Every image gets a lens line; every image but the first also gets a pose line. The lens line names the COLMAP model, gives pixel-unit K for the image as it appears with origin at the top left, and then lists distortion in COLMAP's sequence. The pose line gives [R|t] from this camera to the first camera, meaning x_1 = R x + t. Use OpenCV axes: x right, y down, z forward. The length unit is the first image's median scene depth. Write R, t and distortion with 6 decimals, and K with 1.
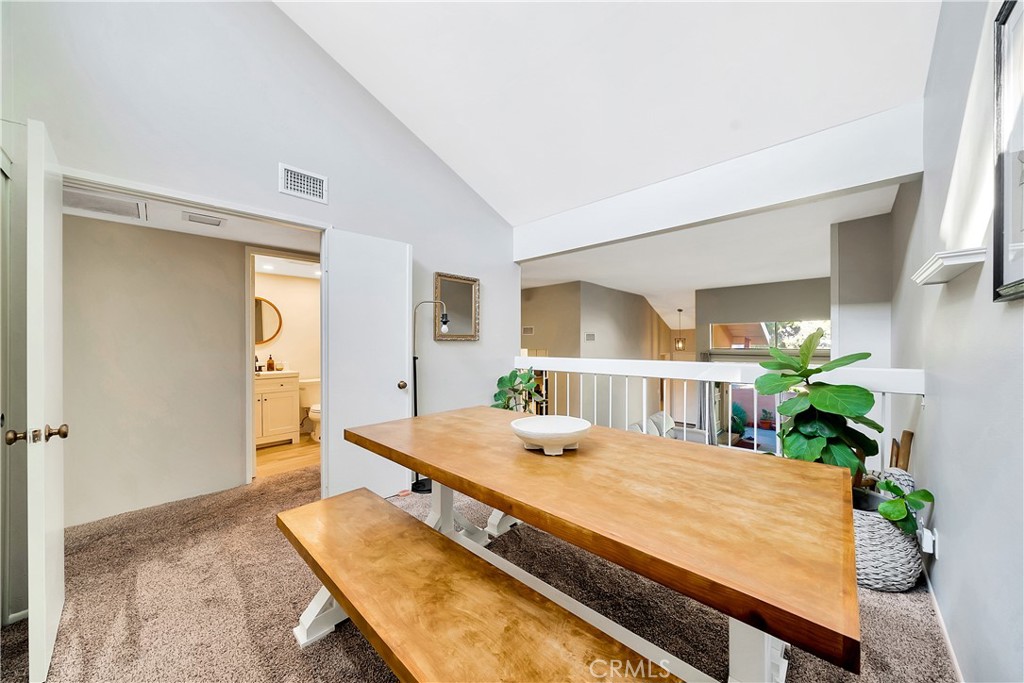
lens RADIAL K [[358.5, 0, 507.3], [0, 358.5, 347.3], [0, 0, 1]] dist [-0.004164, 0.001746]
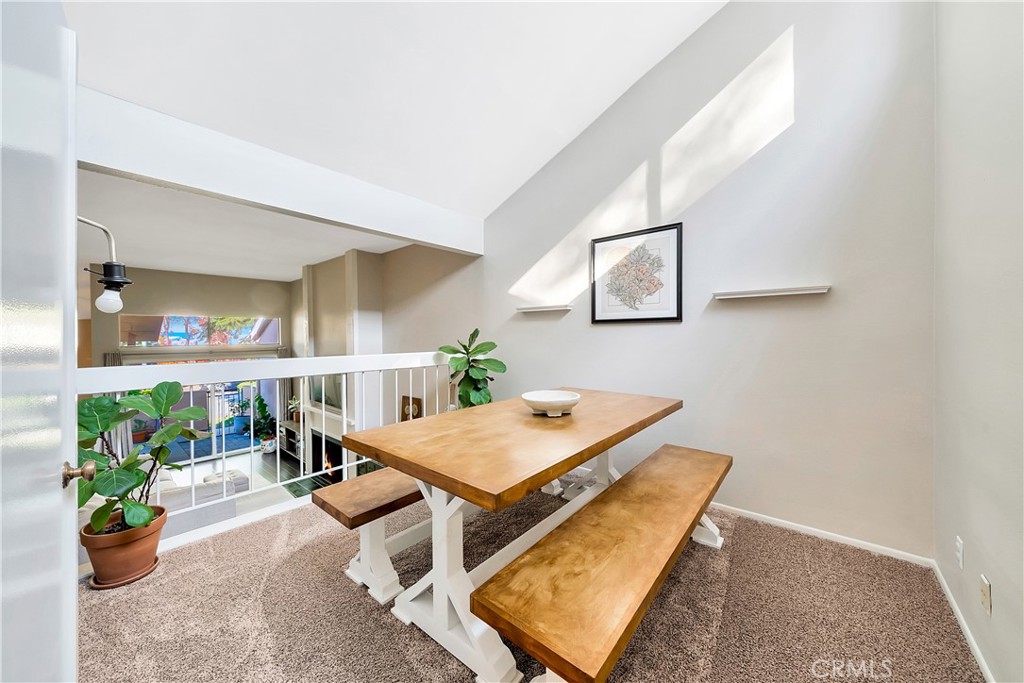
lens RADIAL K [[358.5, 0, 511.4], [0, 358.5, 342.0], [0, 0, 1]] dist [-0.004164, 0.001746]
pose [[-0.074040, -0.010076, 0.997204, -1.251734], [0.016332, 0.999803, 0.011315, -0.011132], [-0.997122, 0.017124, -0.073861, 1.270230]]
